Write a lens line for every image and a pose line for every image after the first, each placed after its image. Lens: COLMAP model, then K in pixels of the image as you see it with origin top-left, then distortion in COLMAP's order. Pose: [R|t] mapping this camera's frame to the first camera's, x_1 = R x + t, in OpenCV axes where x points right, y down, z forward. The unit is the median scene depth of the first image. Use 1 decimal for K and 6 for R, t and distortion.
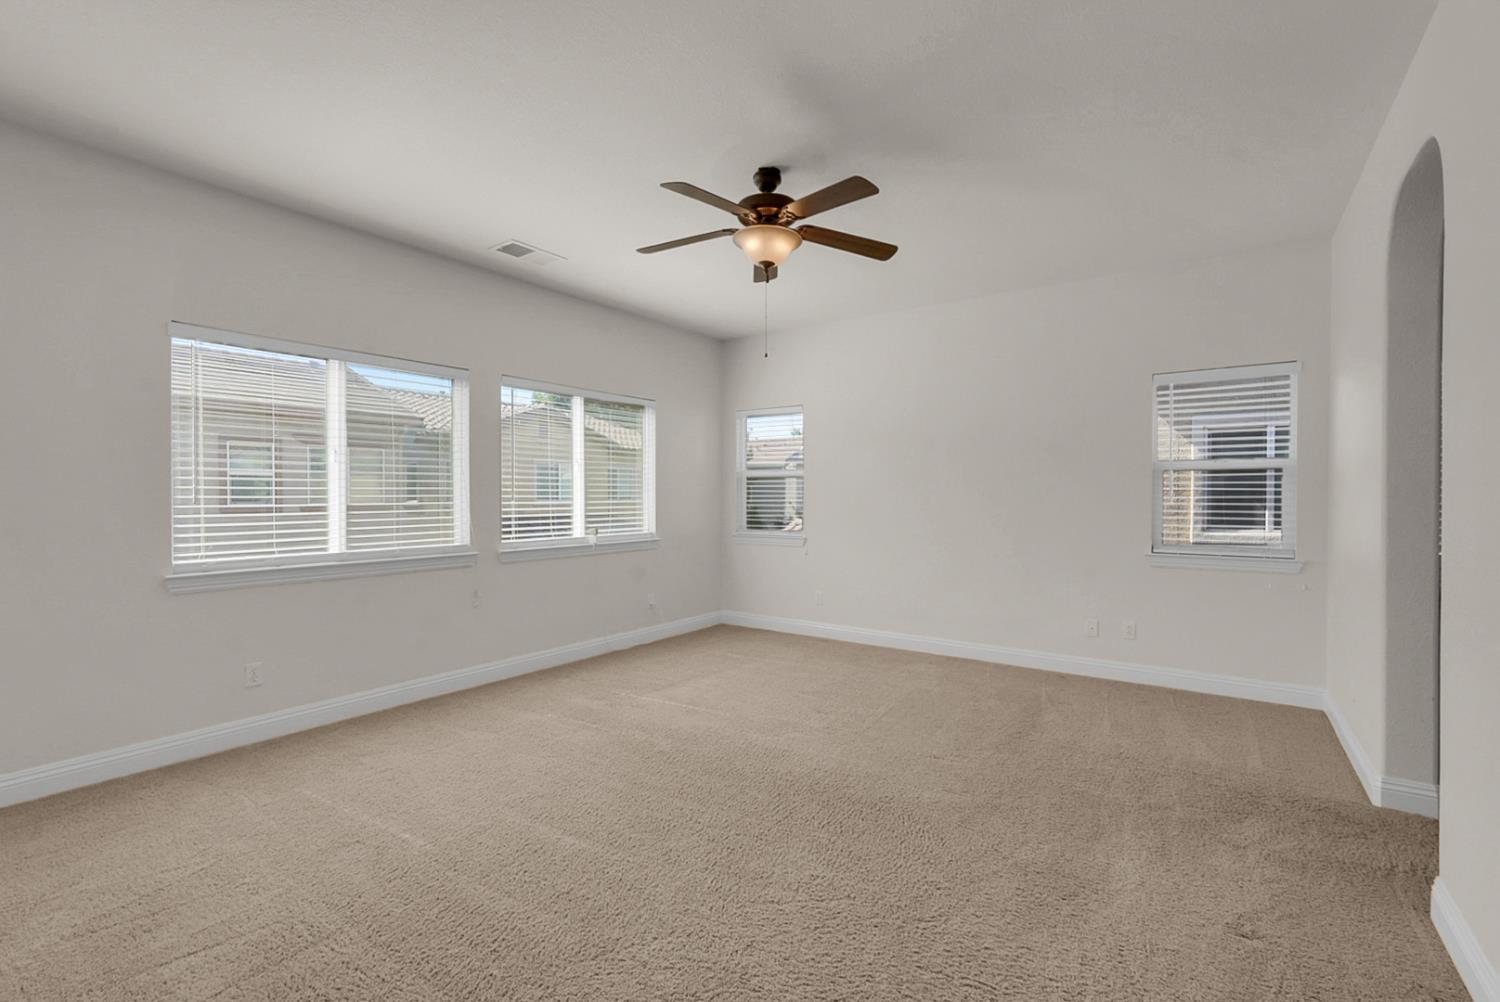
lens RADIAL K [[665.5, 0, 738.1], [0, 665.5, 502.1], [0, 0, 1]] dist [0.000053, 0.000536]
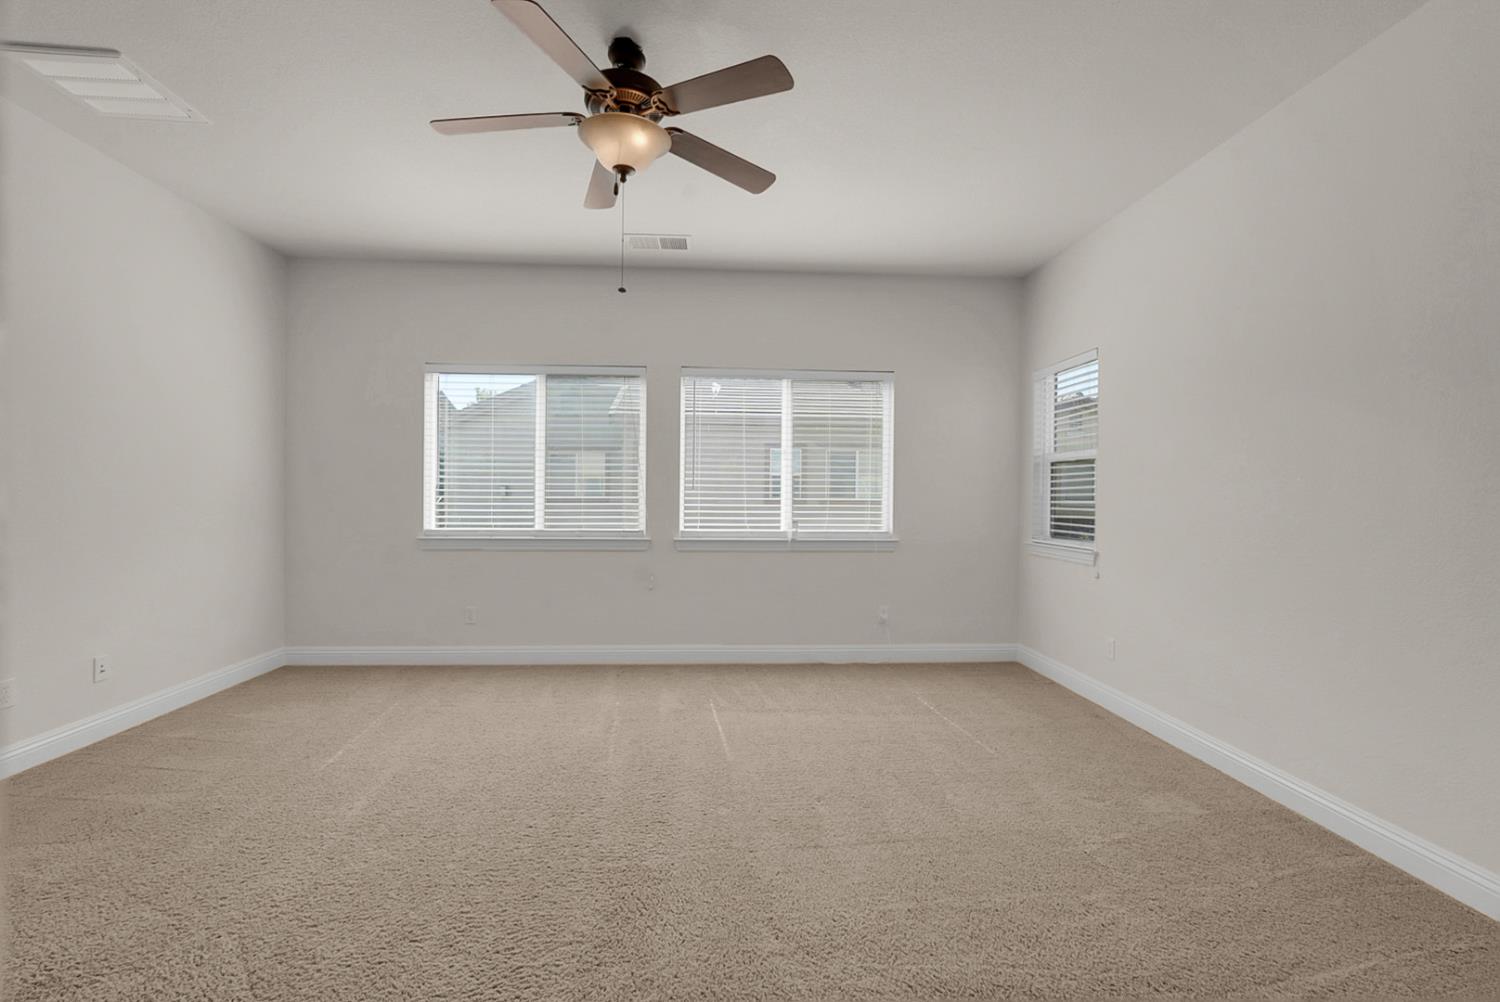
lens RADIAL K [[654.0, 0, 762.3], [0, 654.0, 499.1], [0, 0, 1]] dist [-0.019093, 0.000671]
pose [[0.641616, 0.012150, -0.766930, 0.415358], [-0.017240, 0.999850, 0.001418, 0.007618], [0.766832, 0.012312, 0.641729, 0.376929]]
